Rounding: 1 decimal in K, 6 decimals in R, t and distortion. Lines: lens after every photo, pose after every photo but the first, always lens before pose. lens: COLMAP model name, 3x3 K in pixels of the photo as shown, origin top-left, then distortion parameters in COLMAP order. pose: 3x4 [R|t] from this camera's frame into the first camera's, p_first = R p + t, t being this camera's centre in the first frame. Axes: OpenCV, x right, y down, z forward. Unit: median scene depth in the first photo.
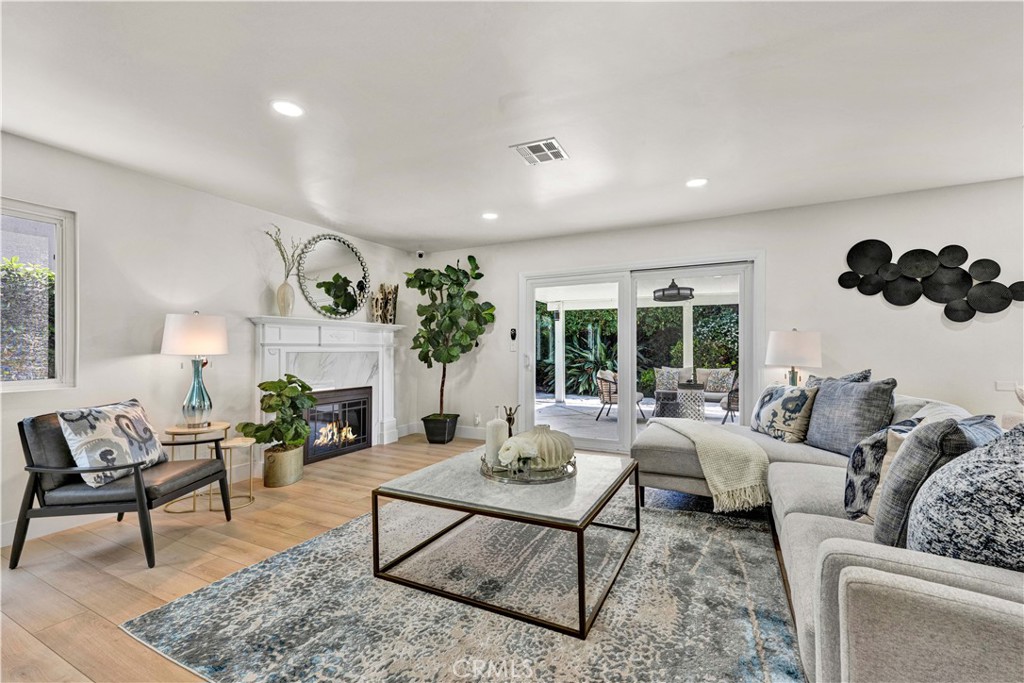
lens RADIAL K [[418.3, 0, 517.3], [0, 418.3, 353.4], [0, 0, 1]] dist [-0.001544, 0.003487]
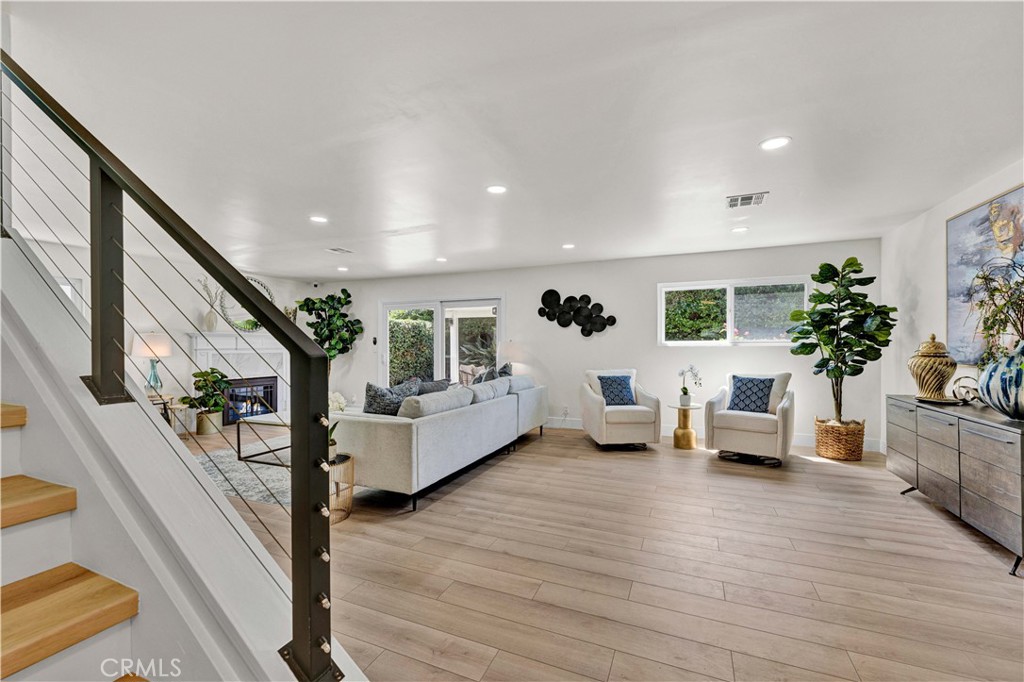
lens RADIAL K [[418.3, 0, 517.1], [0, 418.3, 350.3], [0, 0, 1]] dist [-0.001544, 0.003487]
pose [[0.998060, -0.004569, 0.062095, 0.559716], [0.004342, 0.999983, 0.003783, -0.020732], [-0.062111, -0.003506, 0.998063, -0.730367]]
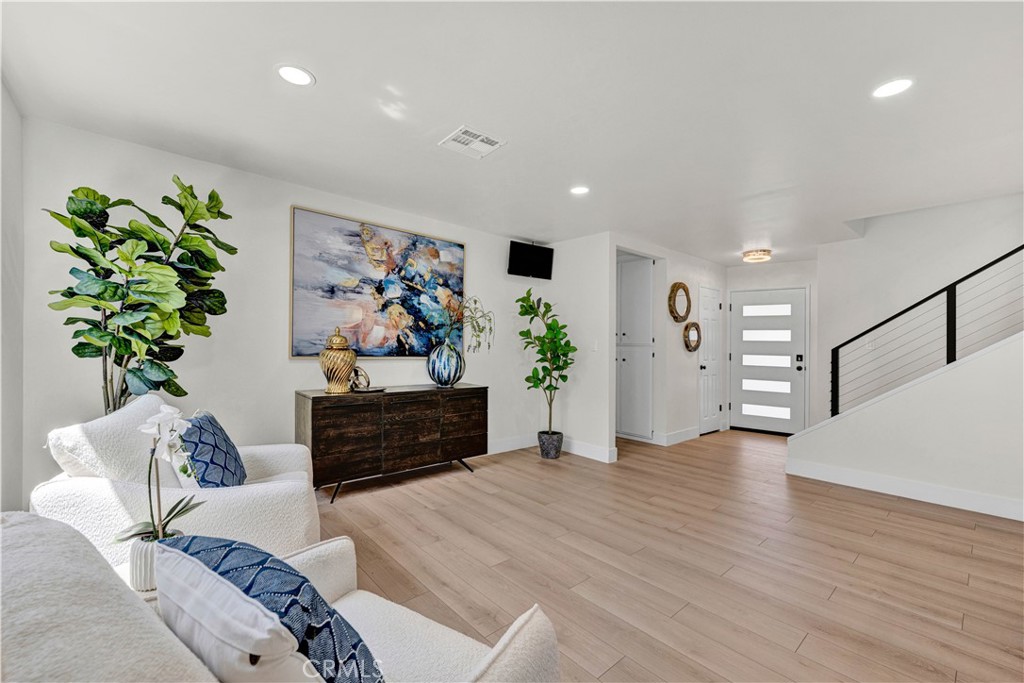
lens RADIAL K [[418.3, 0, 512.2], [0, 418.3, 337.2], [0, 0, 1]] dist [-0.001544, 0.003487]
pose [[-0.925584, -0.010932, 0.378385, 0.823025], [-0.017580, 0.999746, -0.014120, -0.021258], [-0.378135, -0.019721, -0.925540, 0.845124]]
